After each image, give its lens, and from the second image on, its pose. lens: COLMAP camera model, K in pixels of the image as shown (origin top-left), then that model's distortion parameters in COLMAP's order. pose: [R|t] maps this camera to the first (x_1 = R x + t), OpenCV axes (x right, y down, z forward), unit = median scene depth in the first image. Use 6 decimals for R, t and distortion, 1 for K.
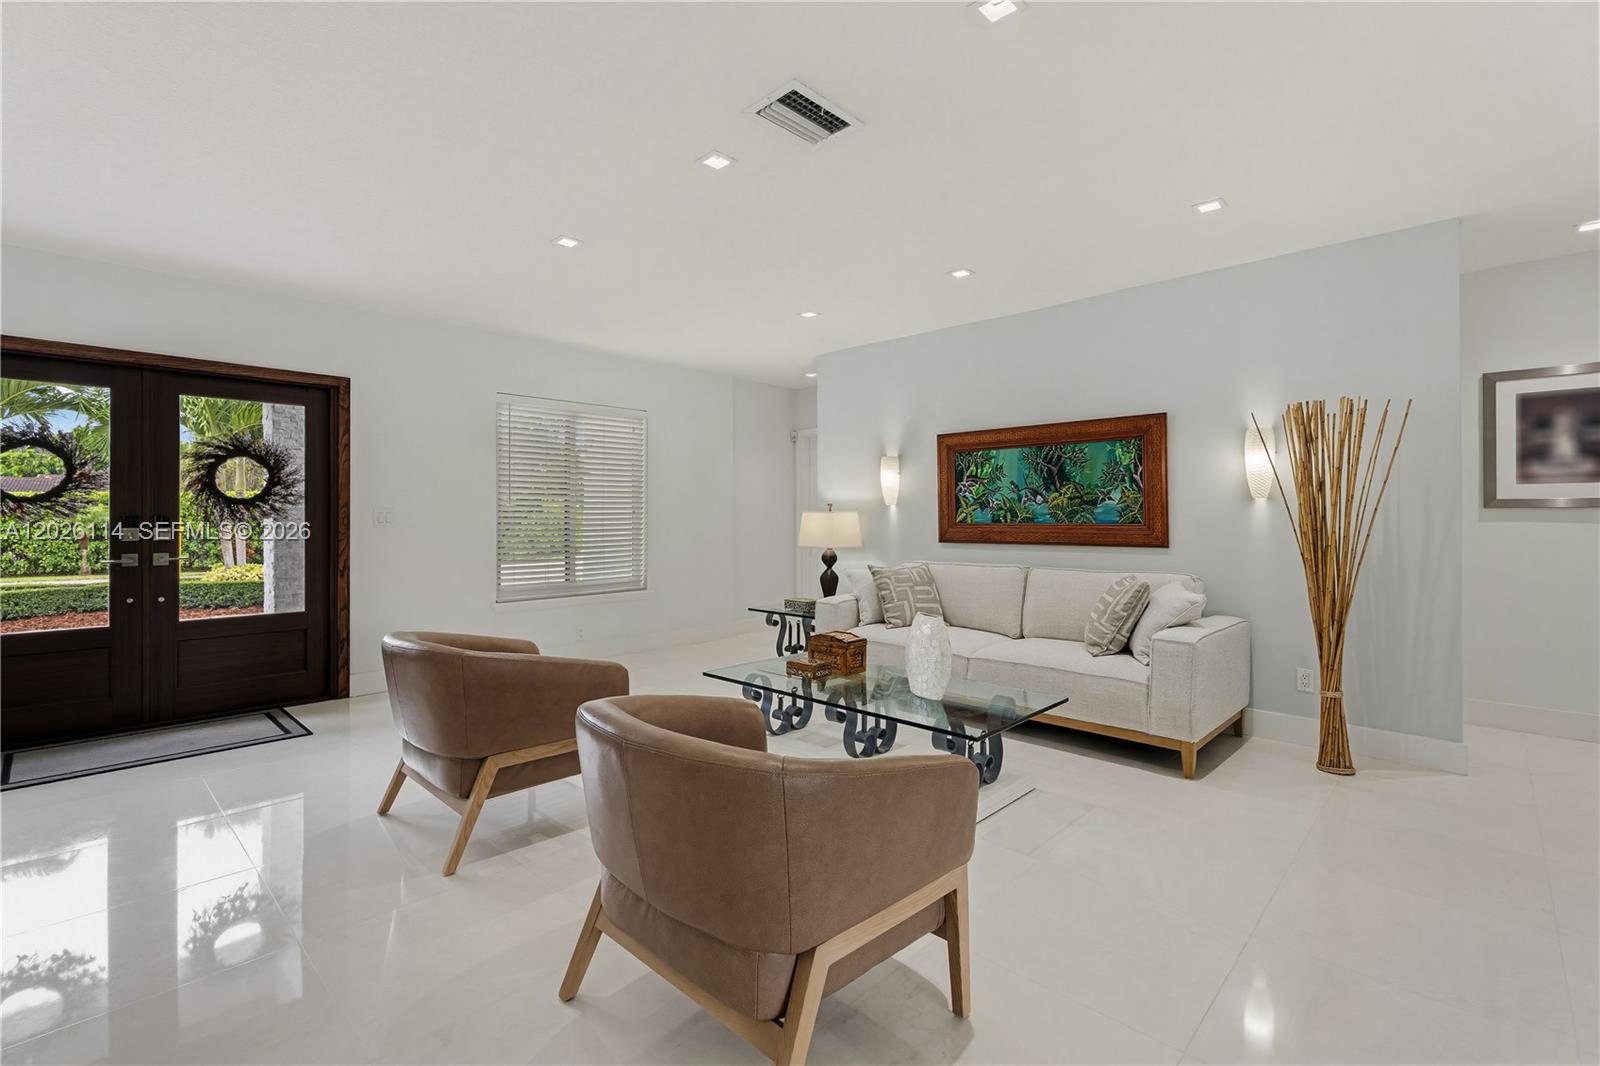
lens RADIAL K [[721.1, 0, 799.9], [0, 721.1, 527.1], [0, 0, 1]] dist [0.001115, 0.000181]
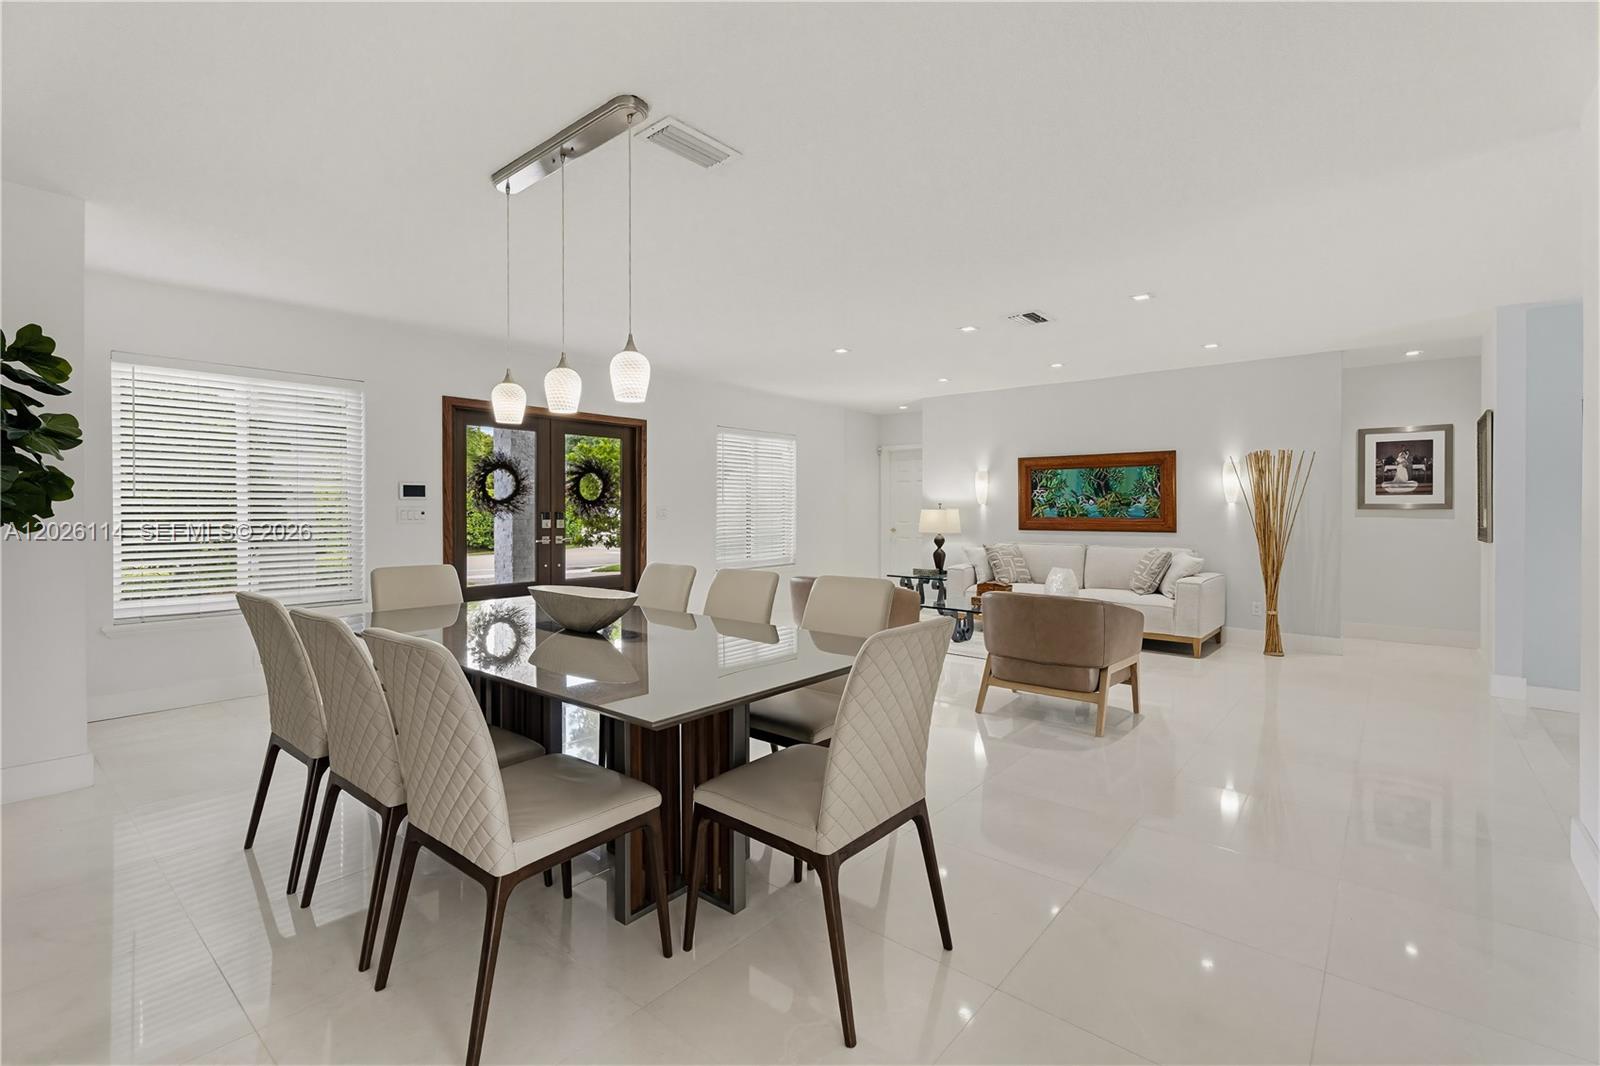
lens RADIAL K [[719.9, 0, 797.9], [0, 719.9, 527.2], [0, 0, 1]] dist [0.003268, 0.000070]
pose [[0.997822, 0.000884, 0.065956, -0.428714], [-0.001728, 0.999917, 0.012741, -0.003109], [-0.065940, -0.012828, 0.997741, -0.544972]]
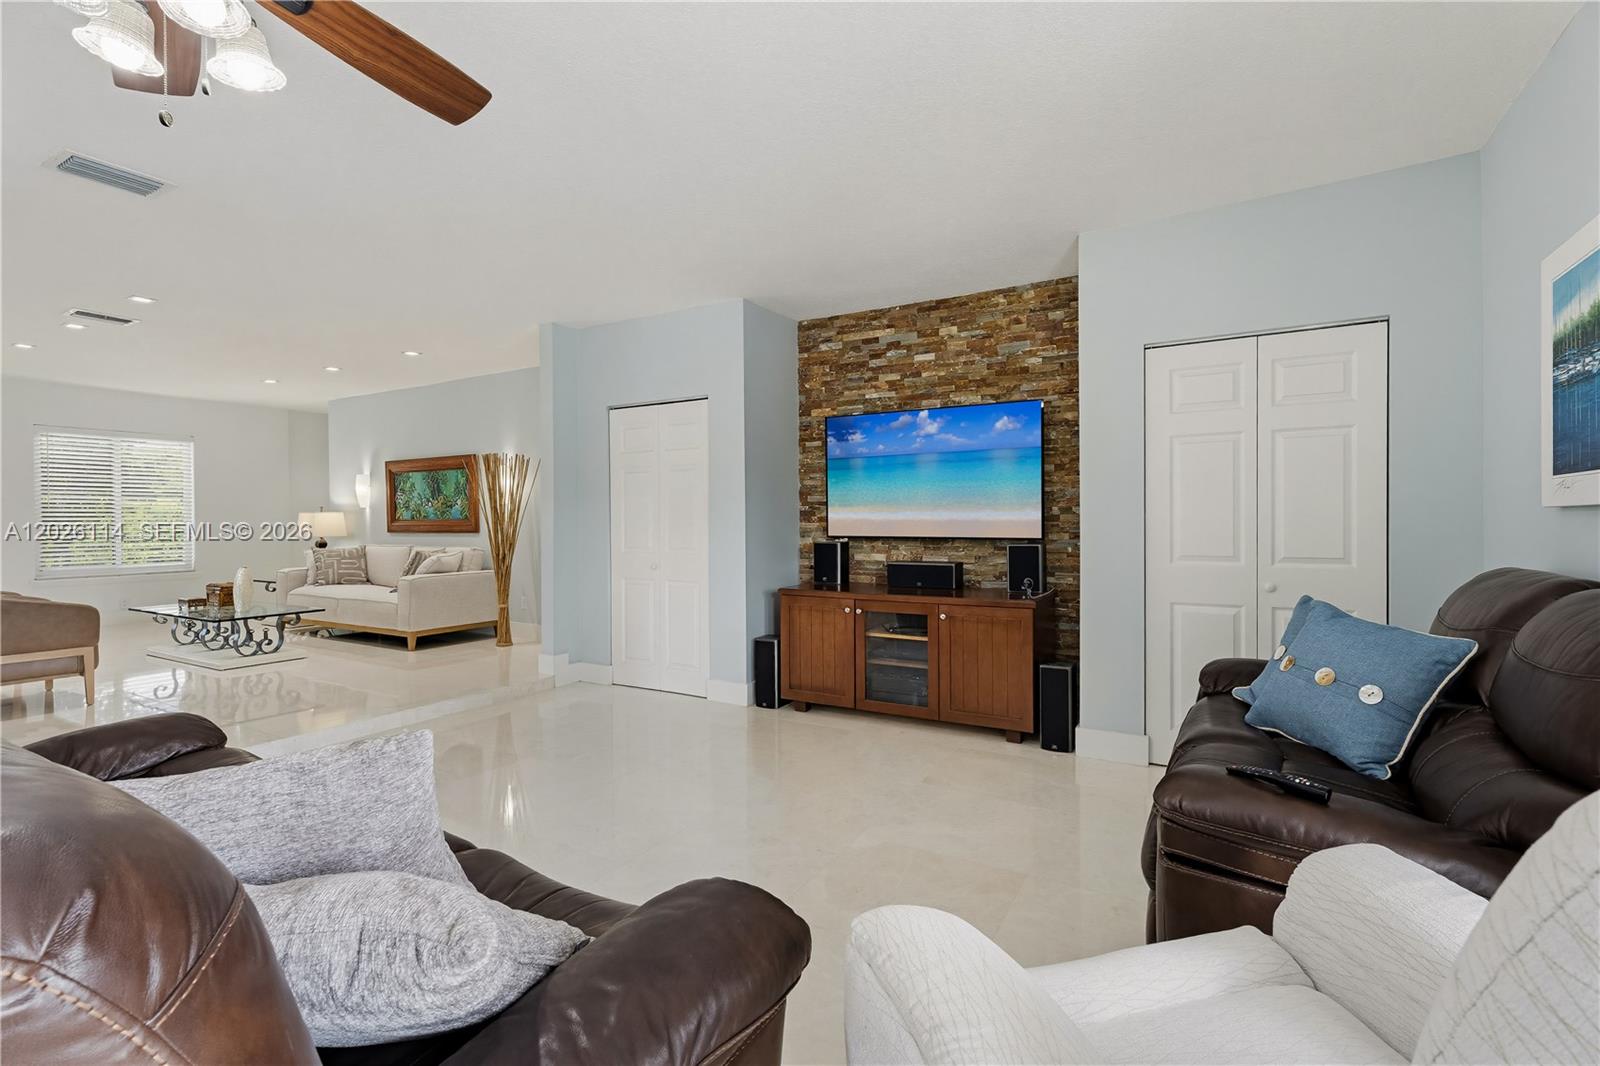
lens RADIAL K [[719.9, 0, 797.9], [0, 719.9, 527.2], [0, 0, 1]] dist [0.003268, 0.000070]
pose [[0.970649, -0.005492, 0.240439, 0.787568], [0.005774, 0.999983, -0.000468, 0.019026], [-0.240432, 0.001843, 0.970664, -0.806490]]
